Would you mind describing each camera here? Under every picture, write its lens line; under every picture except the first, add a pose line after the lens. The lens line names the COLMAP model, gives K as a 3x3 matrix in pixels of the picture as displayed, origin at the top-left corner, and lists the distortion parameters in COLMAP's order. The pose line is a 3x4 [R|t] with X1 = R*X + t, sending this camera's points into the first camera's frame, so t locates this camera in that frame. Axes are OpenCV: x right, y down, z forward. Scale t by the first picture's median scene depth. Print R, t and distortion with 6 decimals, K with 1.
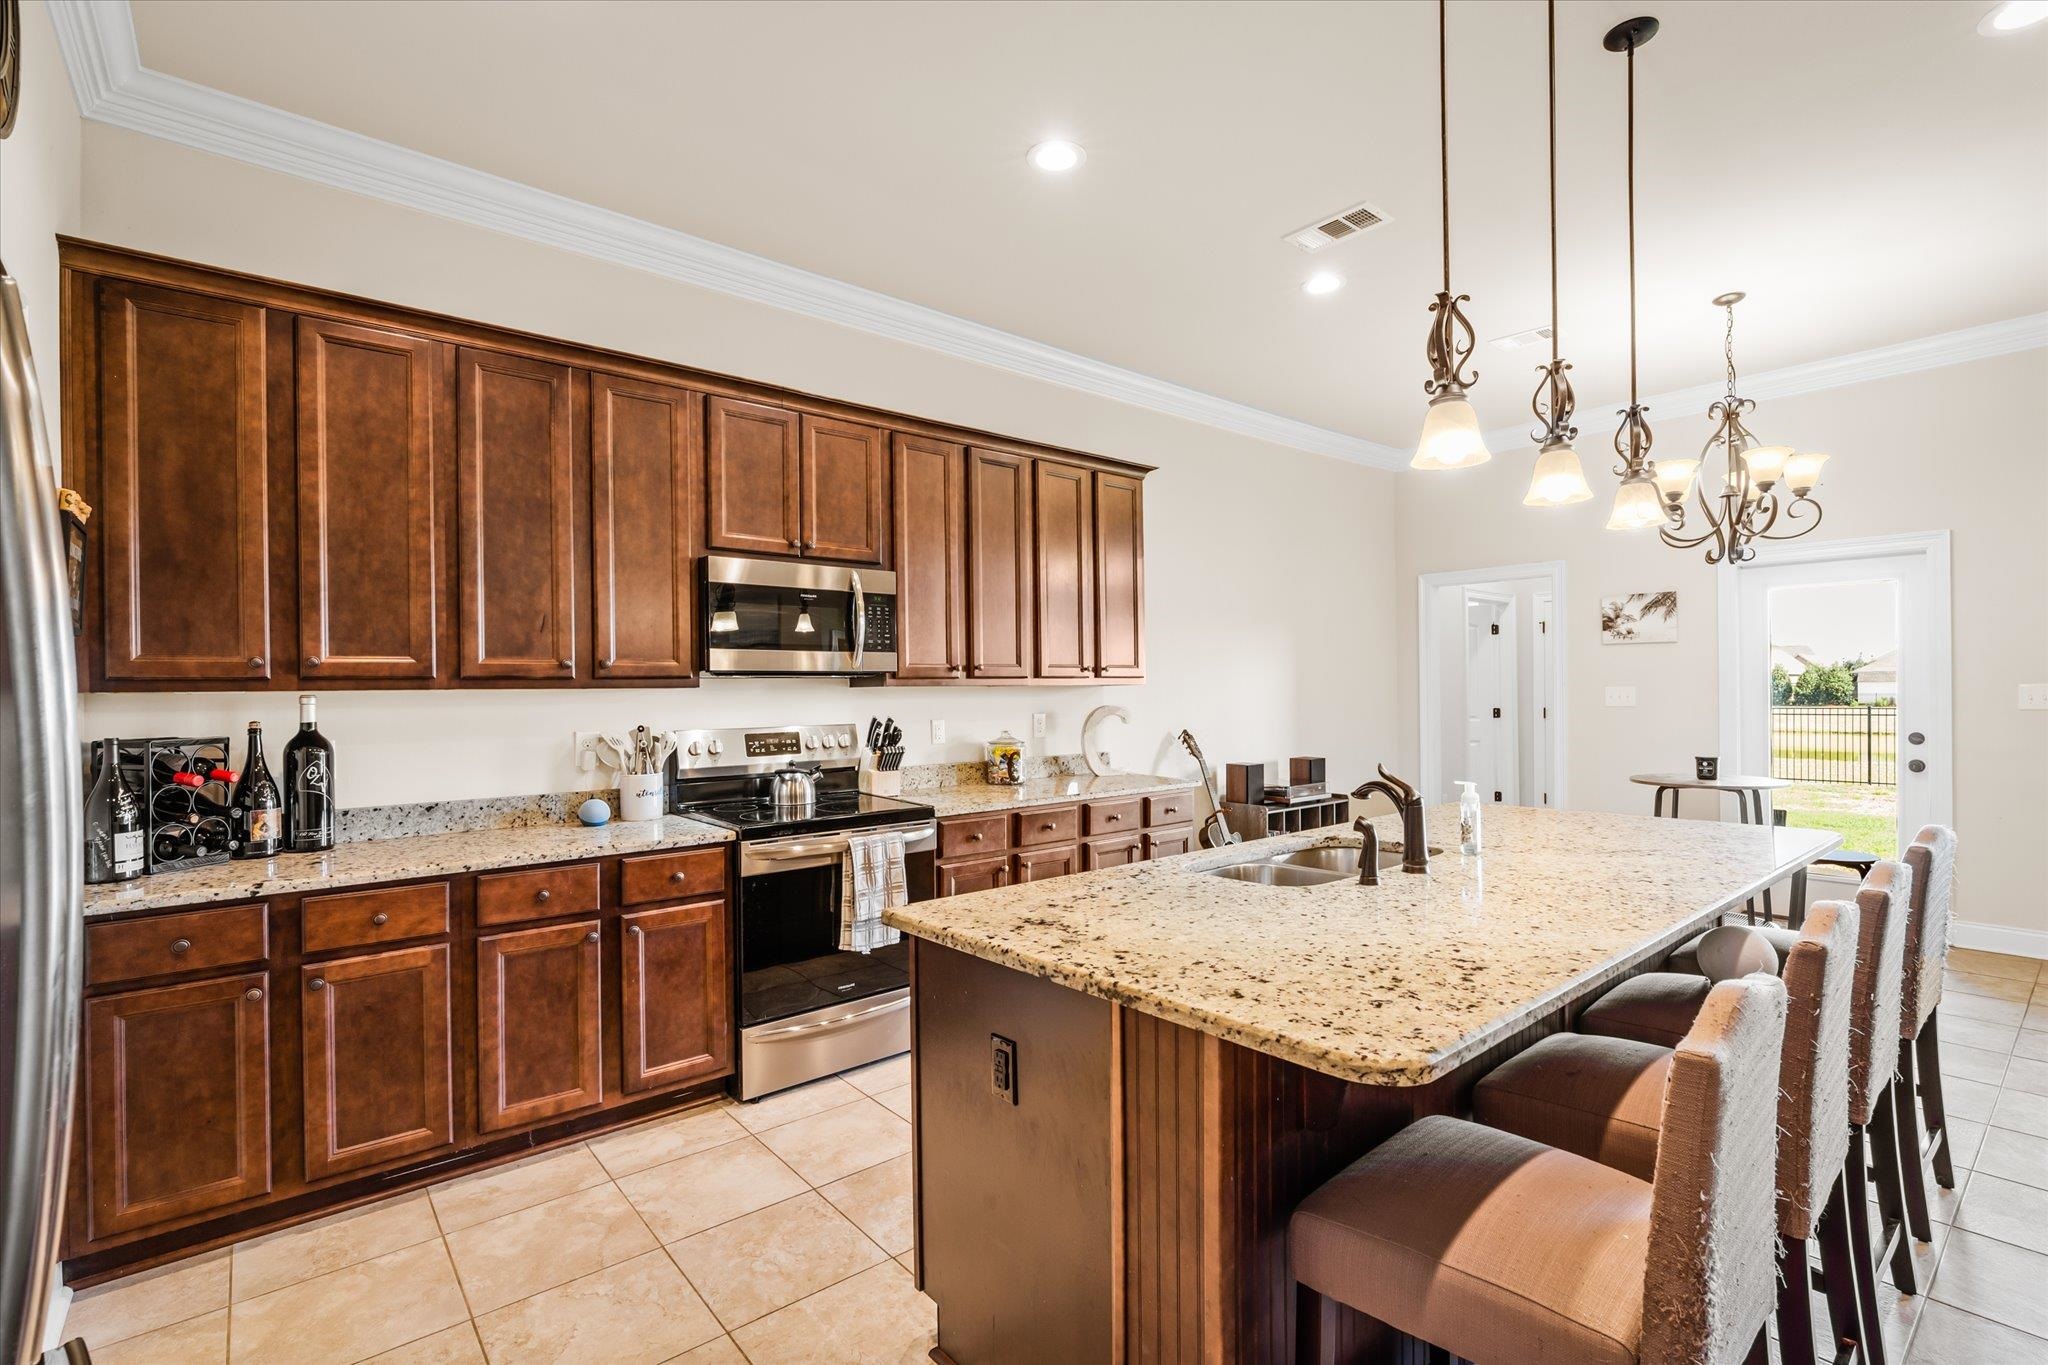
lens RADIAL K [[950.3, 0, 1024.0], [0, 950.3, 682.5], [0, 0, 1]] dist [-0.001612, 0.000093]
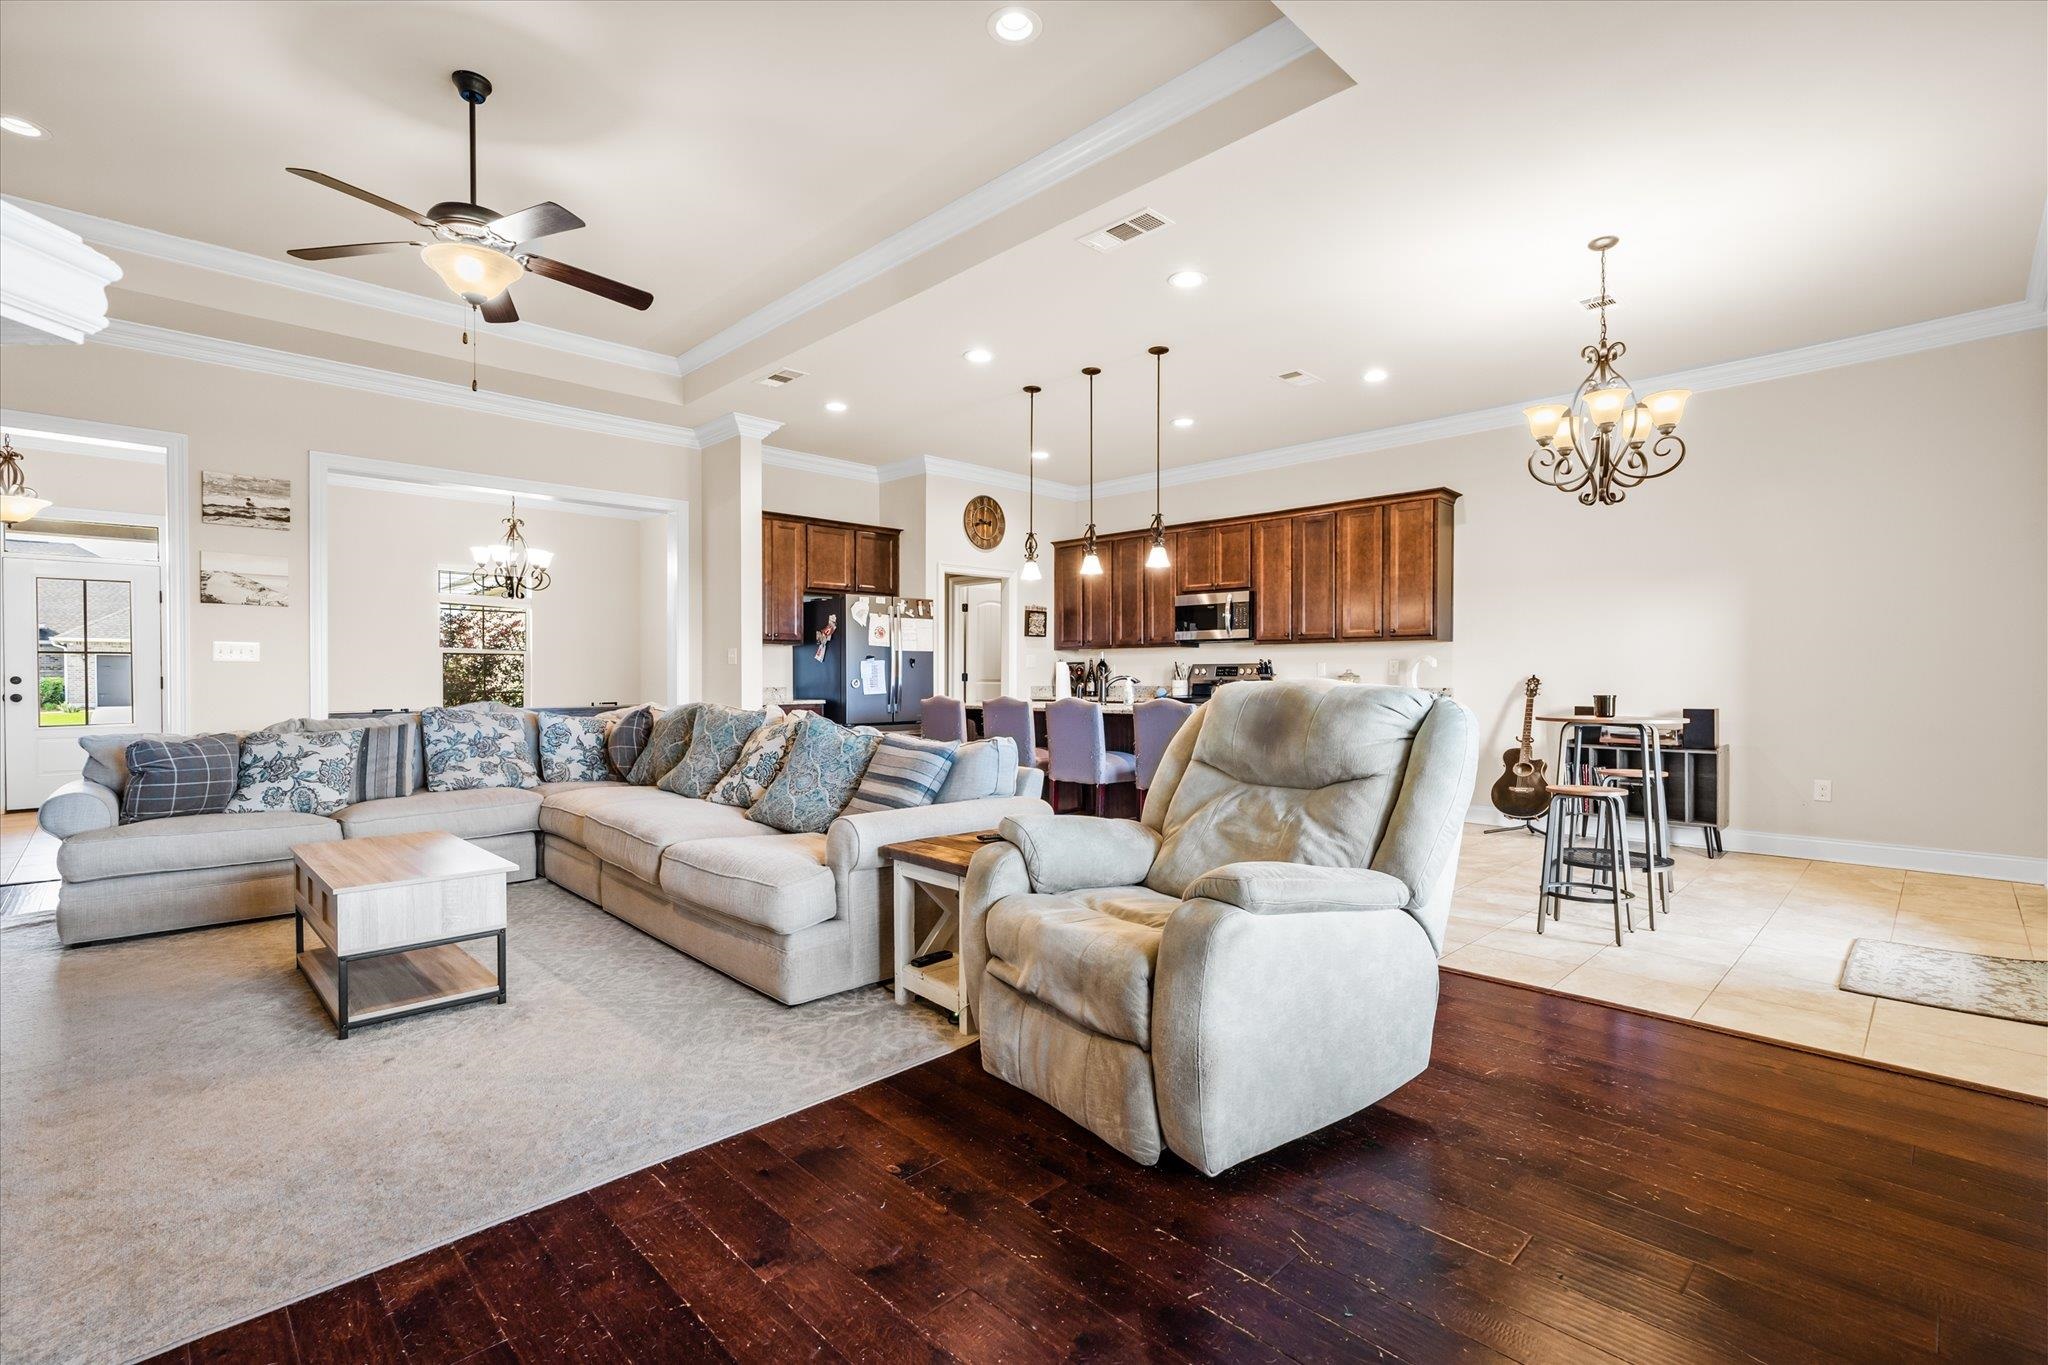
lens RADIAL K [[930.9, 0, 1023.3], [0, 930.9, 671.3], [0, 0, 1]] dist [-0.002484, 0.000022]
pose [[0.077103, 0.004647, -0.997012, 2.226052], [0.003366, 0.999982, 0.004921, 0.060203], [0.997017, -0.003735, 0.077086, 0.403096]]
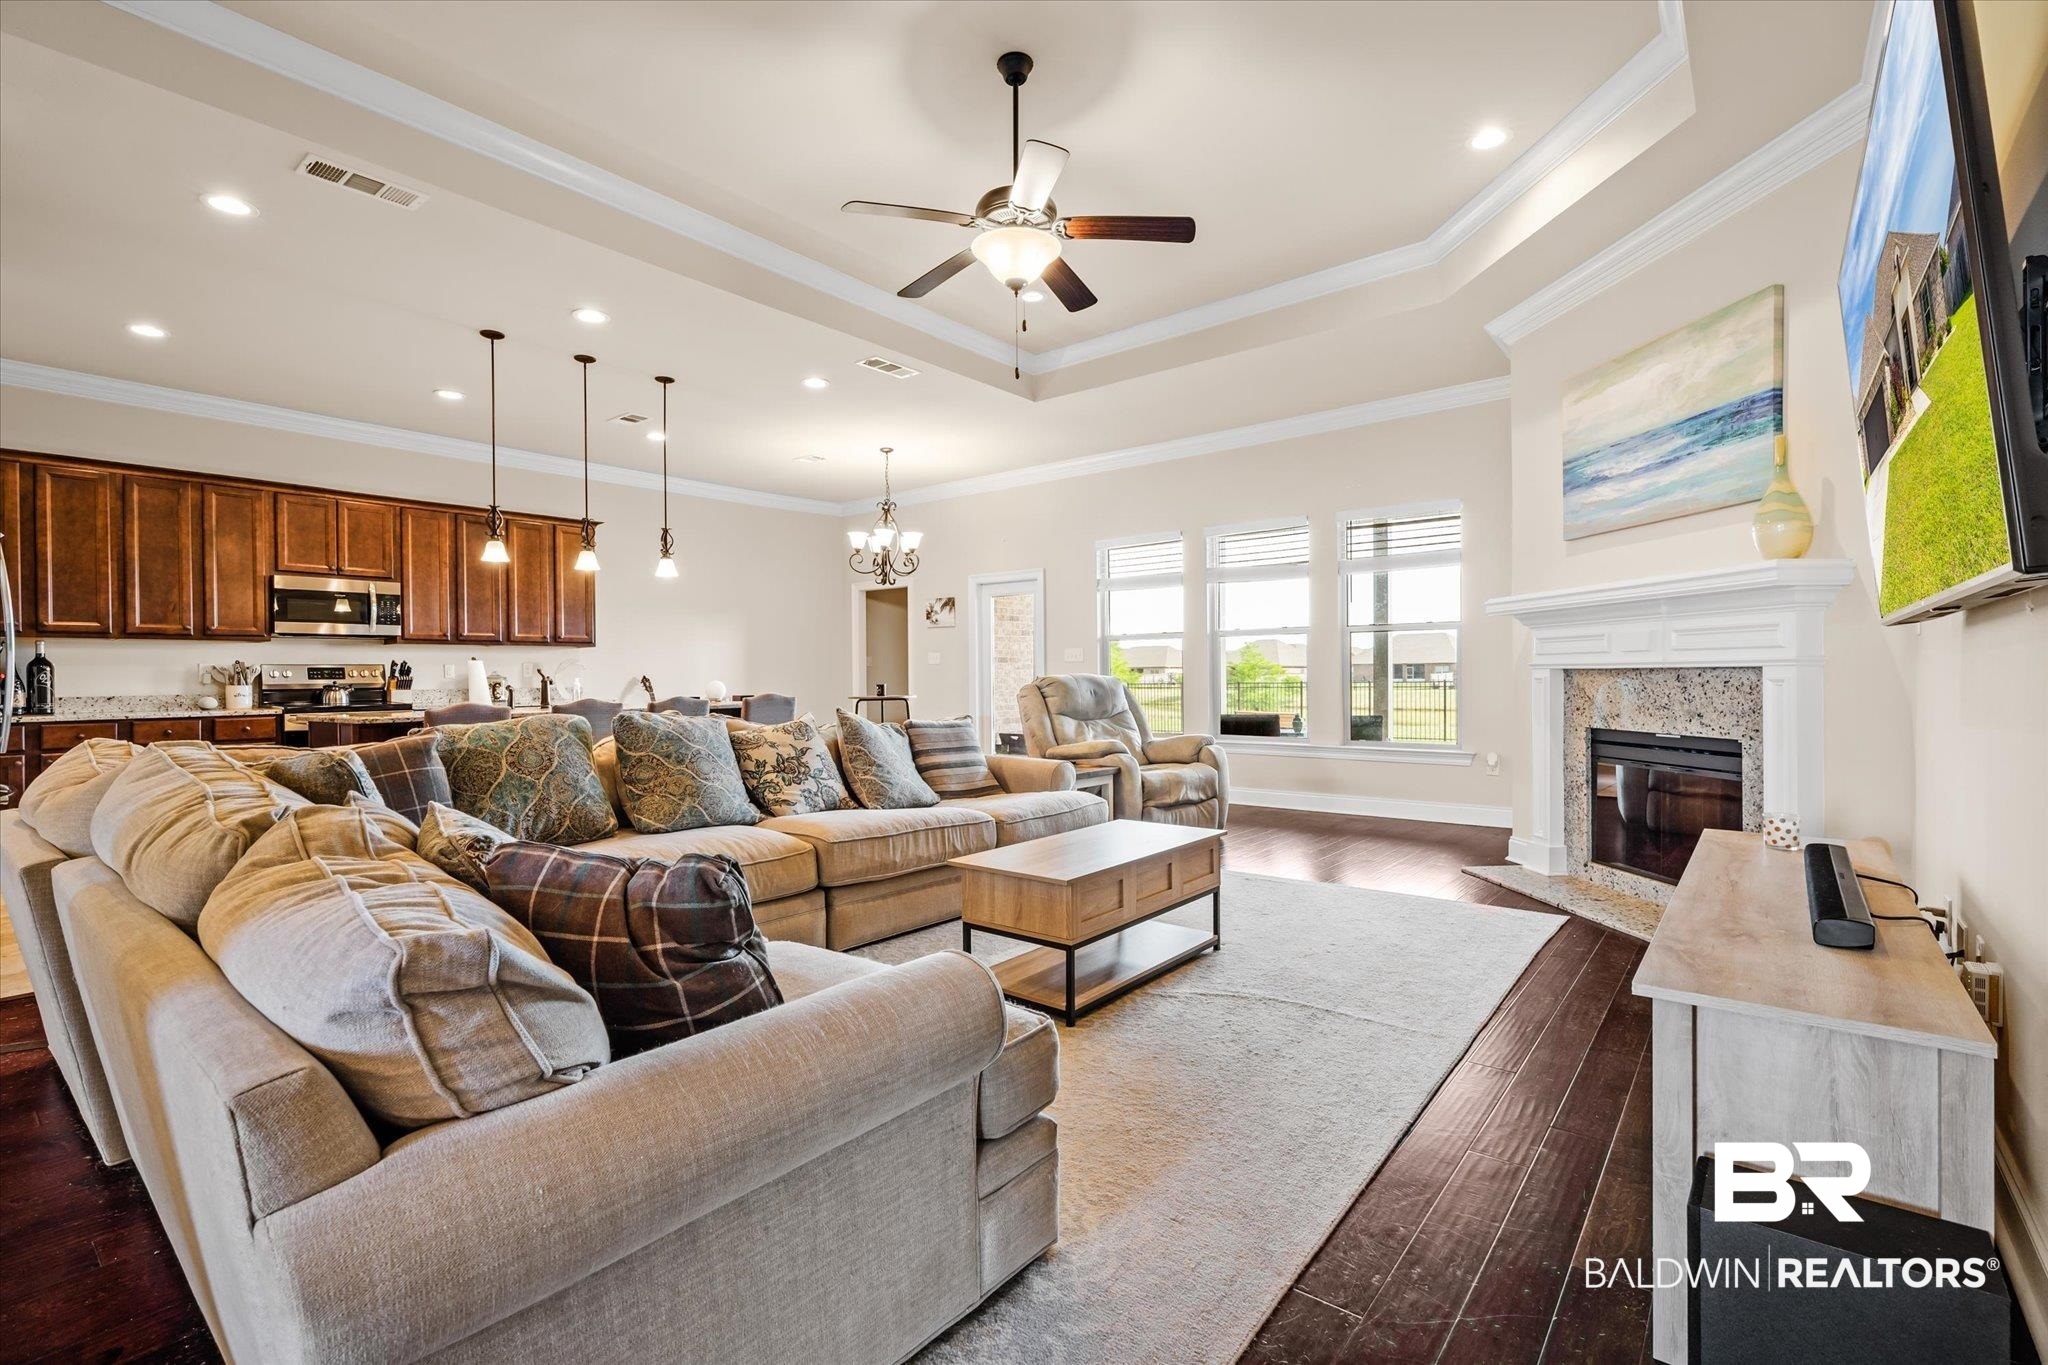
lens RADIAL K [[930.9, 0, 1023.3], [0, 930.9, 671.3], [0, 0, 1]] dist [-0.002484, 0.000022]
pose [[0.980875, -0.000569, 0.194639, 0.850823], [0.000708, 1.000000, -0.000643, 0.073131], [-0.194638, 0.000768, 0.980875, -1.248770]]
